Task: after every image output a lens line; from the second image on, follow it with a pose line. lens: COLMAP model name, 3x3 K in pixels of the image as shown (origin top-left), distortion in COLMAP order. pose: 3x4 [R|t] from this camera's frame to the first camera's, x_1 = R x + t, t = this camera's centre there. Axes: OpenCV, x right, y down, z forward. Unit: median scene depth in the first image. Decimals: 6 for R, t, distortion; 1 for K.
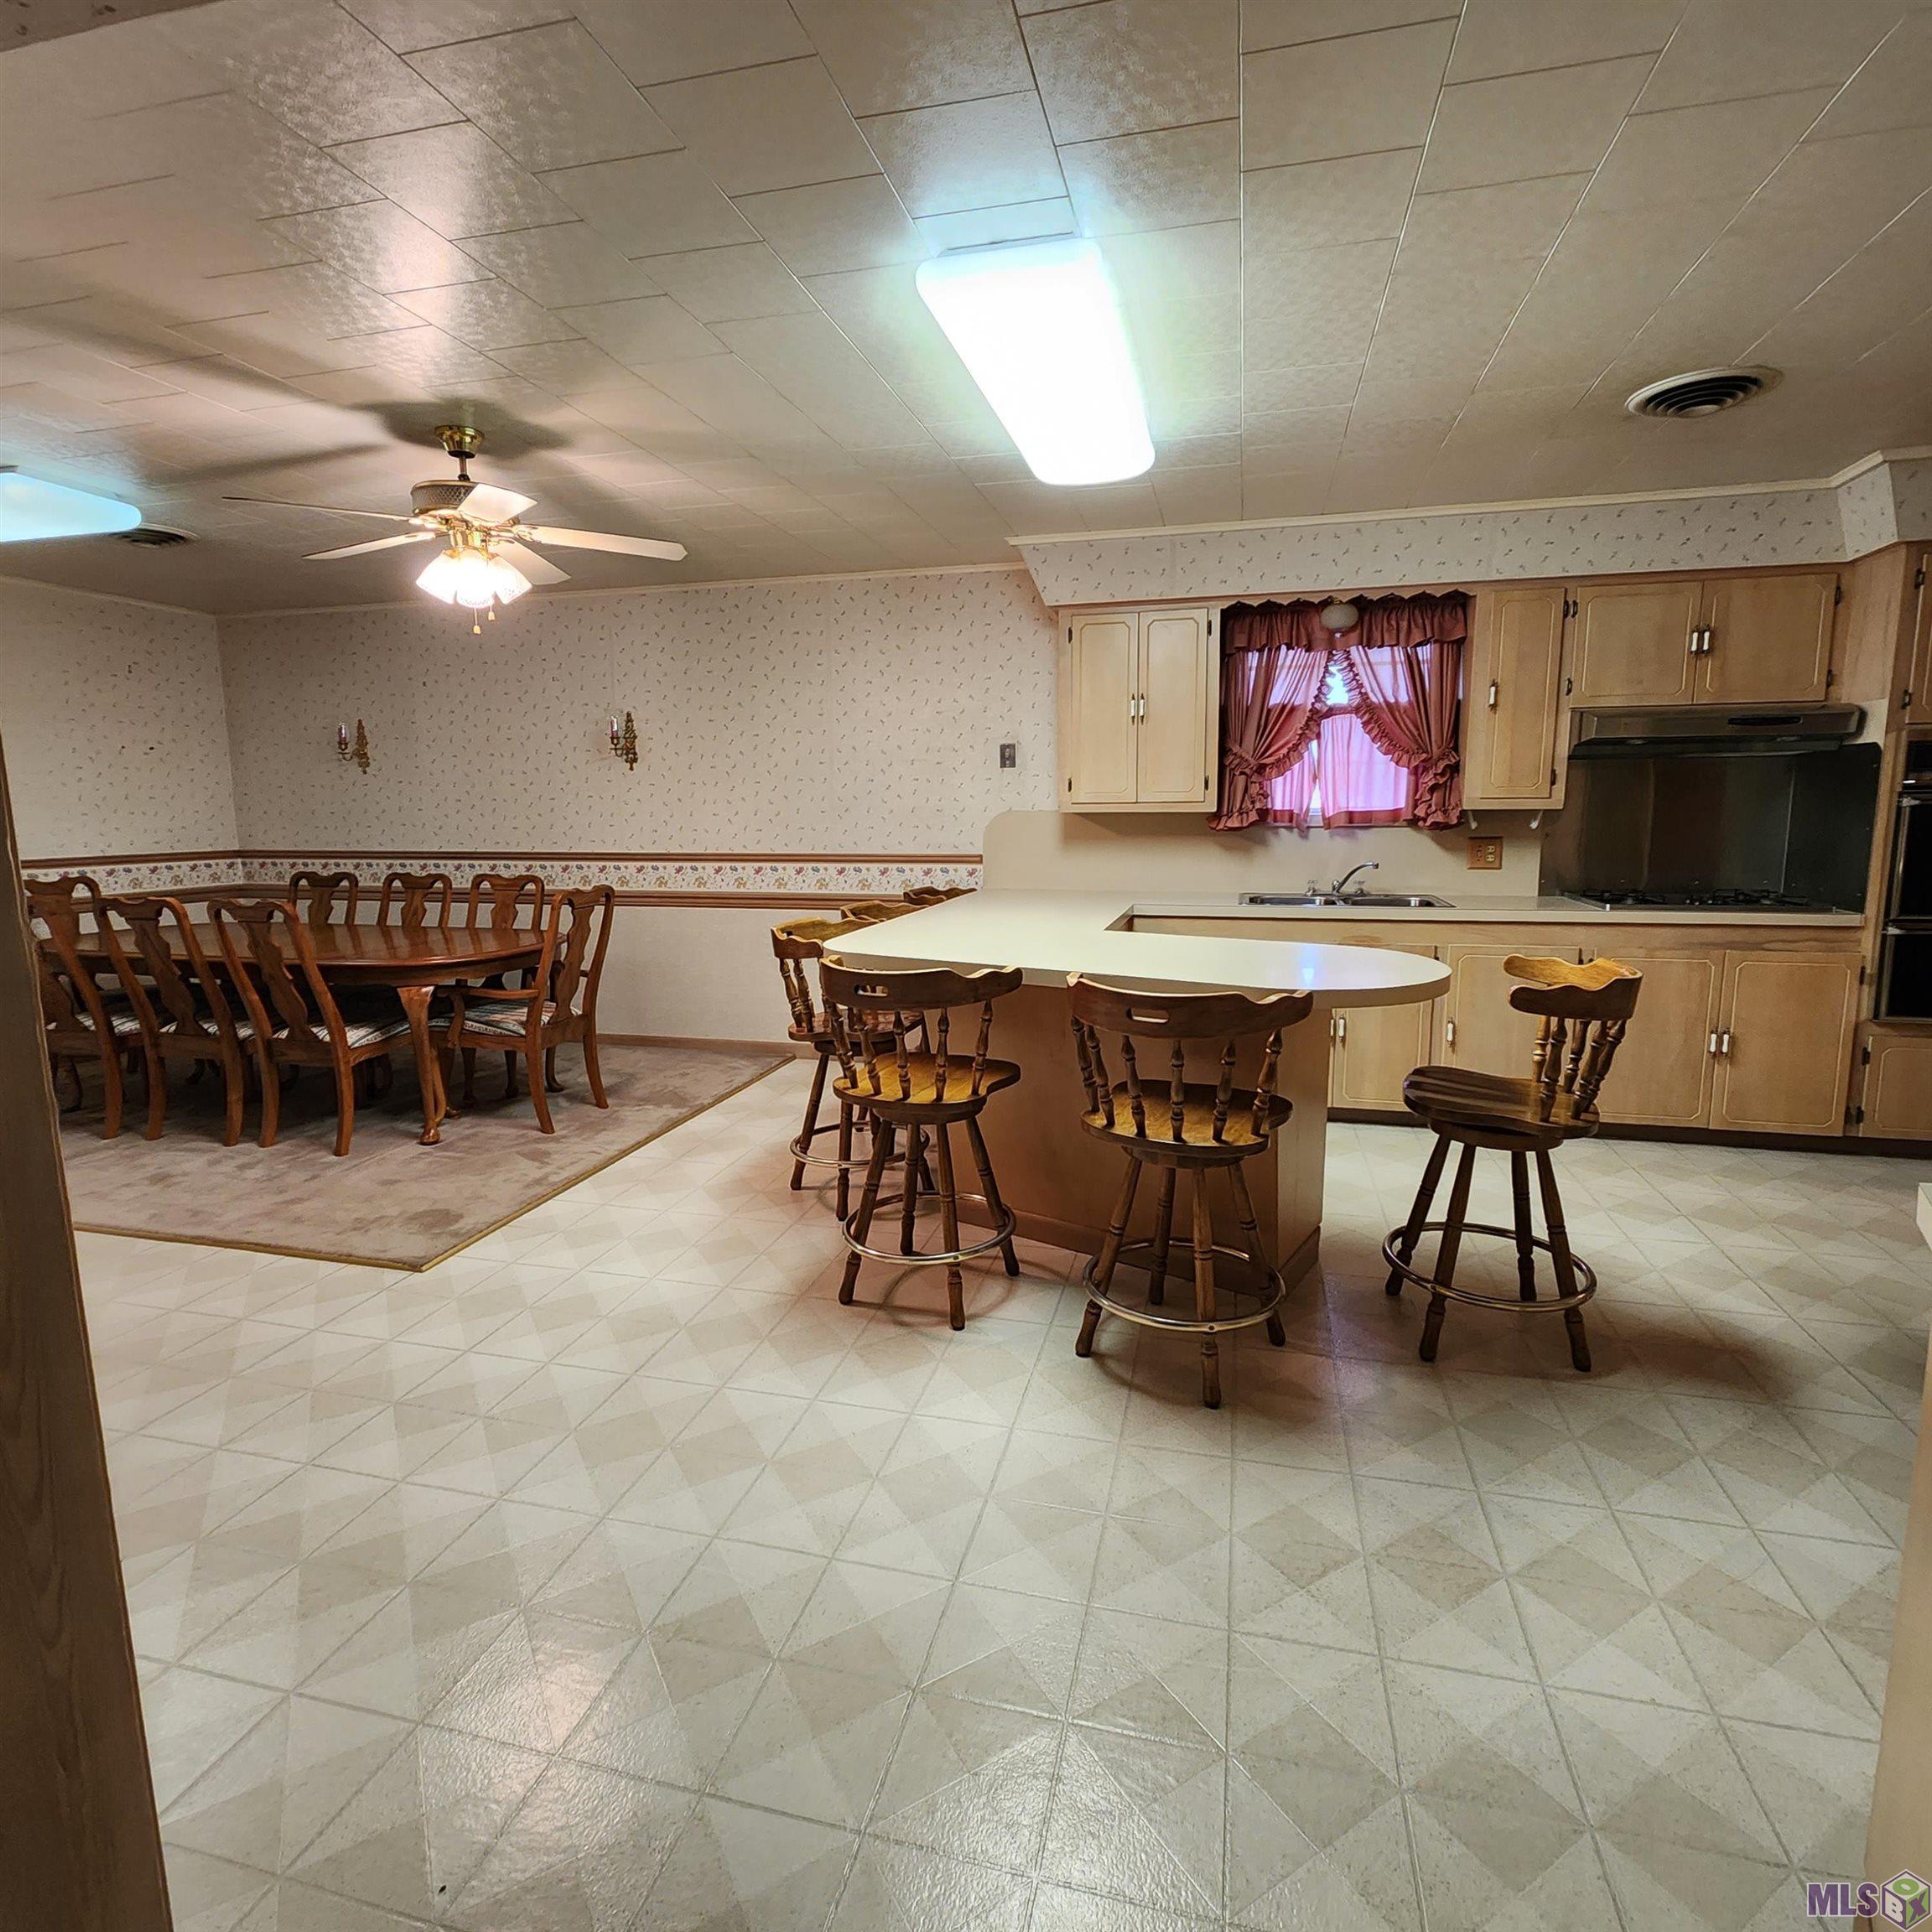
lens RADIAL K [[1048.1, 0, 979.6], [0, 1048.1, 958.7], [0, 0, 1]] dist [0.001211, -0.000280]
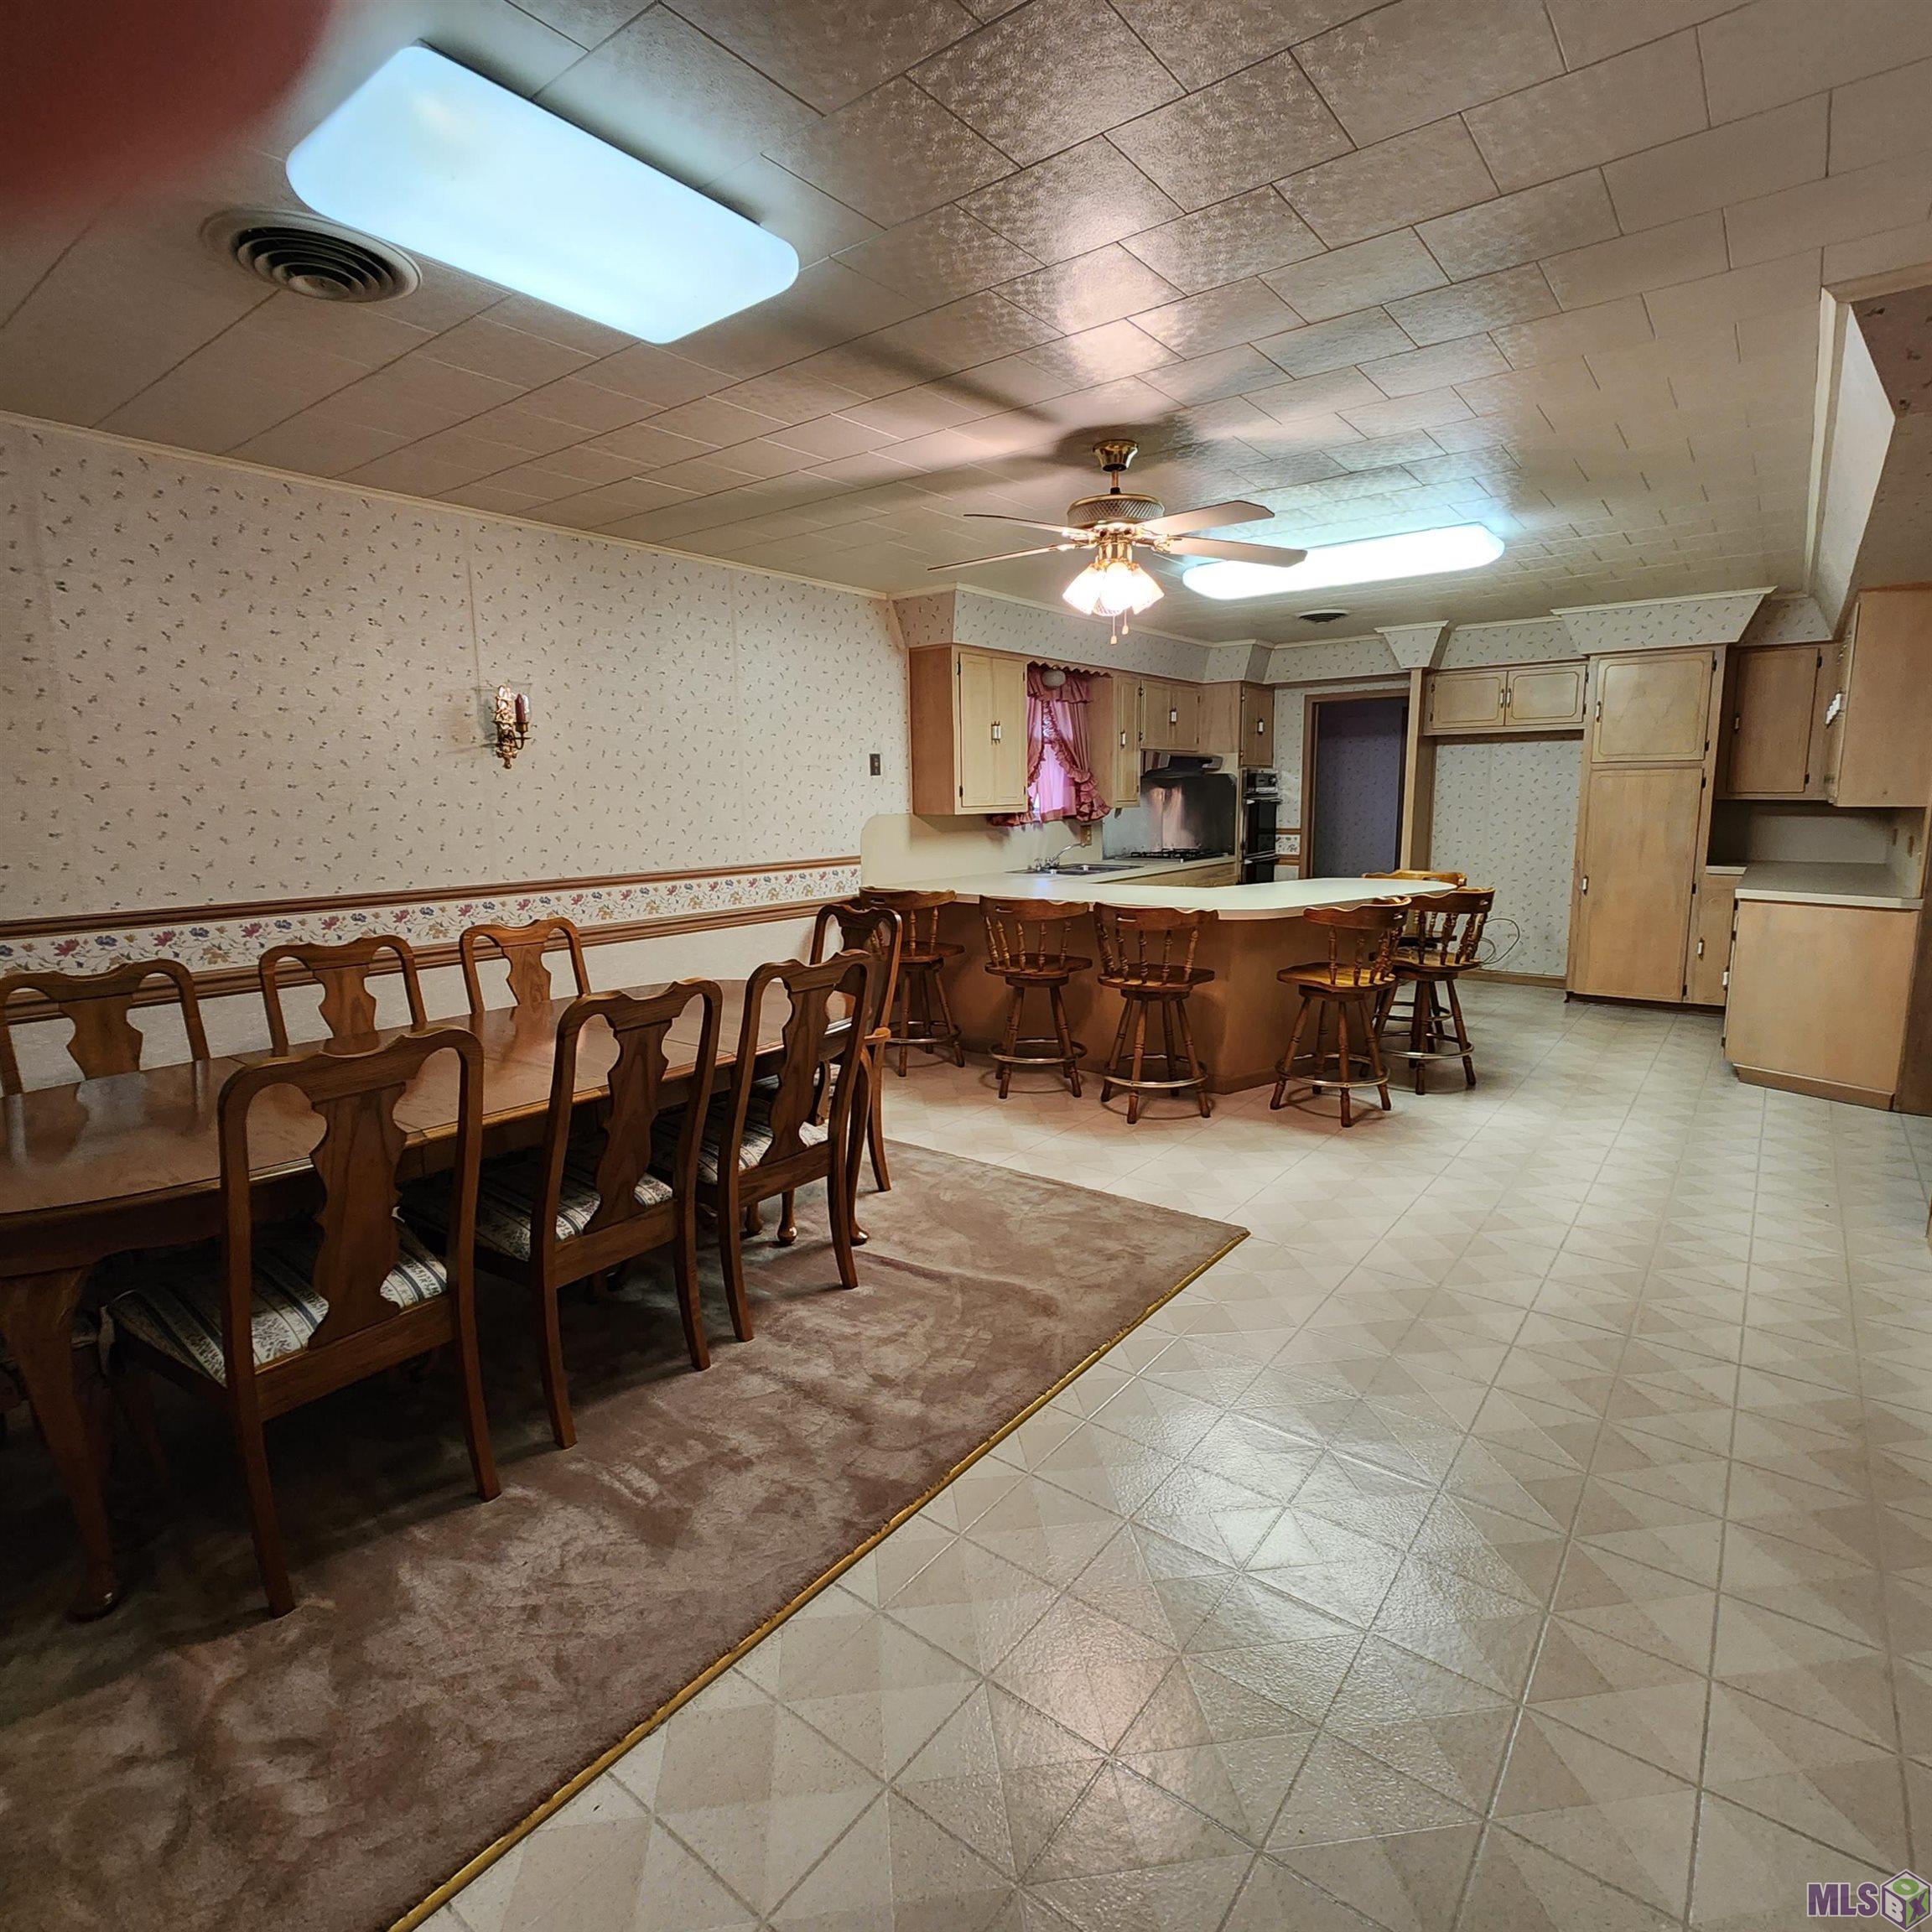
lens RADIAL K [[1048.1, 0, 979.1], [0, 1048.1, 964.6], [0, 0, 1]] dist [0.001211, -0.000280]
pose [[0.400000, -0.145154, 0.904948, -0.961910], [0.144578, 0.985010, 0.094091, -0.074462], [-0.905040, 0.093199, 0.414990, 0.462933]]
